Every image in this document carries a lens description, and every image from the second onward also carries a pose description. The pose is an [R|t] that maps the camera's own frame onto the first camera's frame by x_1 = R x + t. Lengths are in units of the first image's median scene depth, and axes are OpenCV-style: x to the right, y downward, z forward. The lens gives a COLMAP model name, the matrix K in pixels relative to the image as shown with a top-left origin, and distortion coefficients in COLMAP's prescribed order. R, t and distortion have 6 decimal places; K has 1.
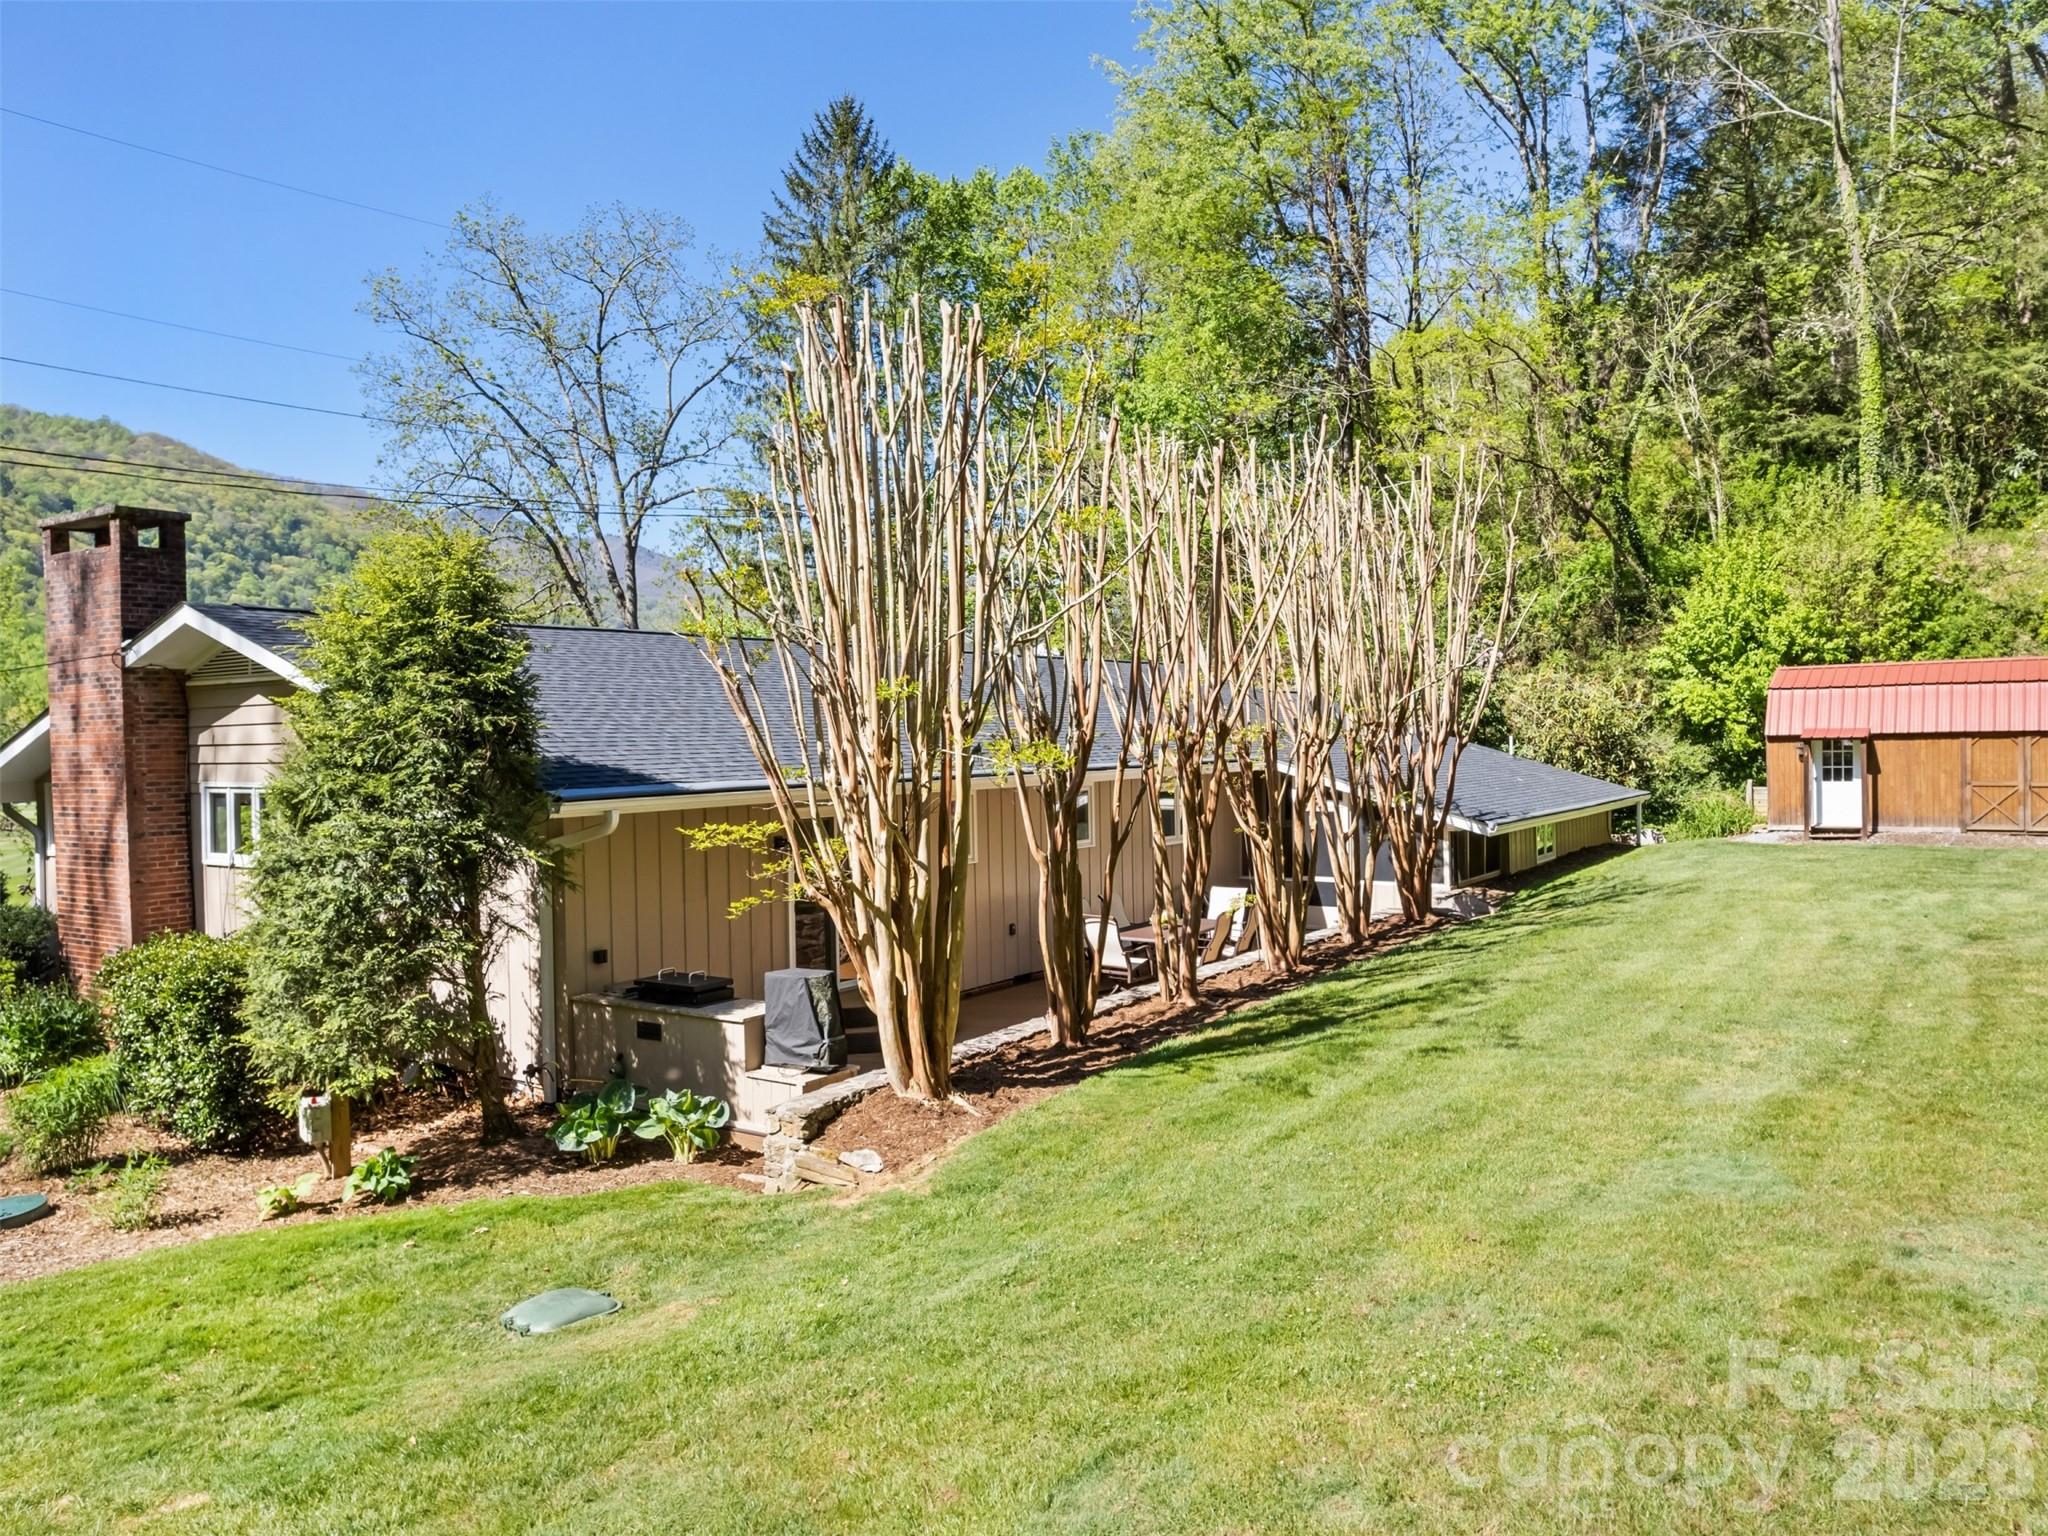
lens RADIAL K [[1510.1, 0, 1019.7], [0, 1510.1, 776.5], [0, 0, 1]] dist [-0.073243, 0.078548]
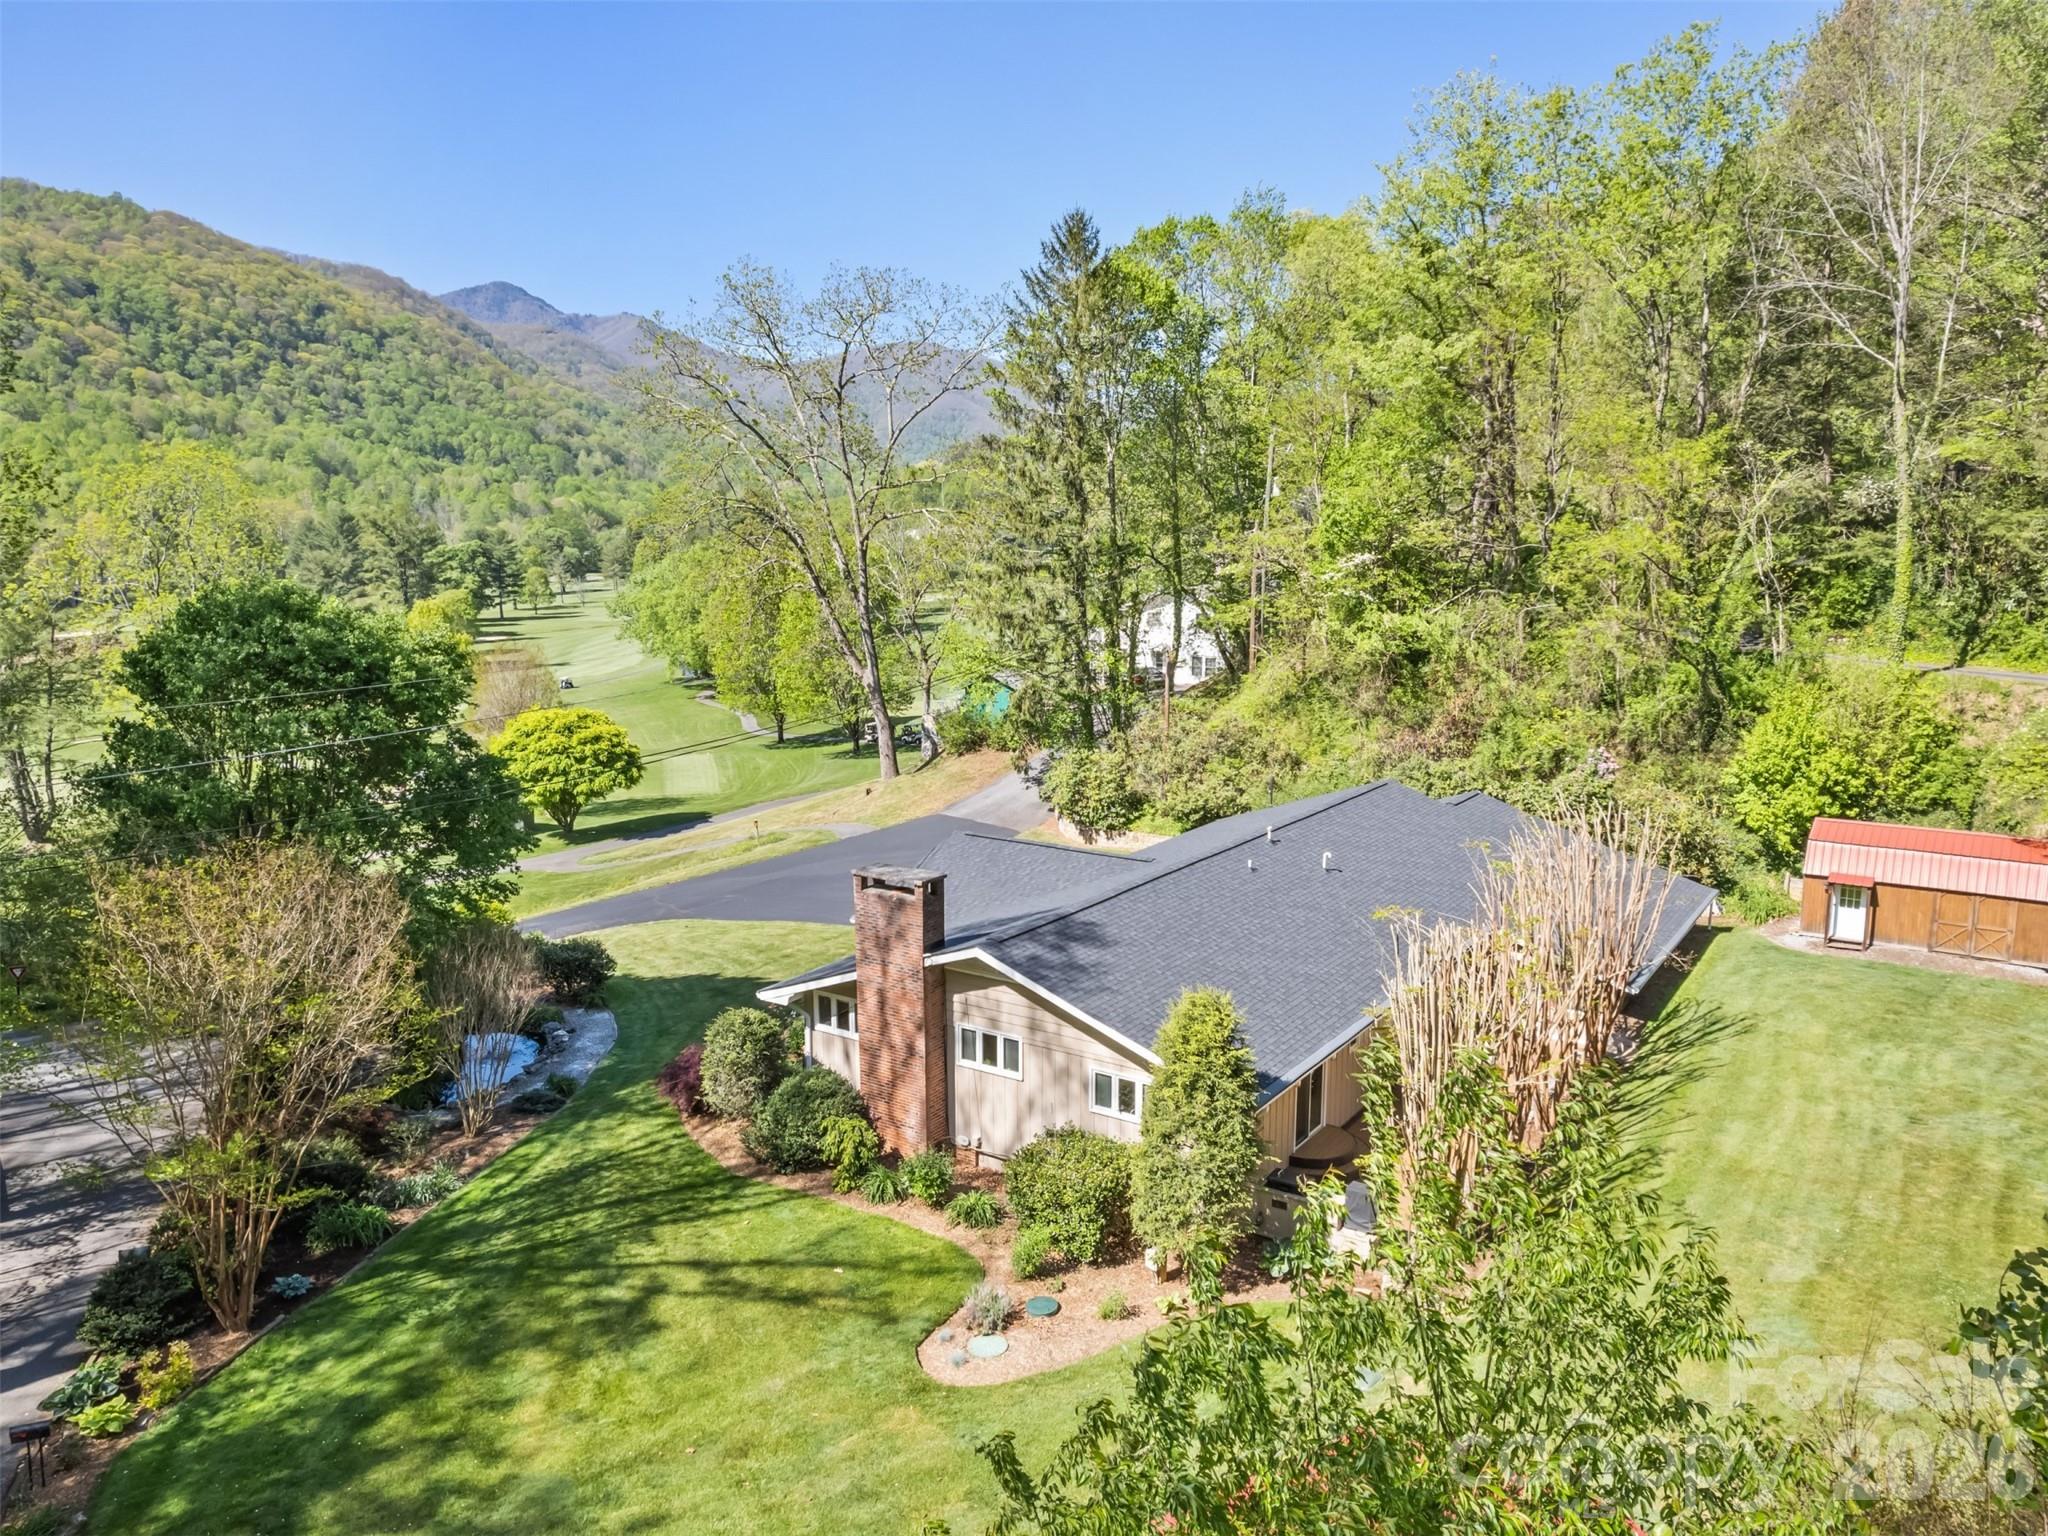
lens RADIAL K [[1505.4, 0, 1017.7], [0, 1505.4, 776.5], [0, 0, 1]] dist [-0.082783, 0.097271]
pose [[0.999896, 0.012907, -0.006414, -0.212536], [-0.011821, 0.988990, 0.147508, -0.257056], [0.008247, -0.147417, 0.989040, -0.350663]]
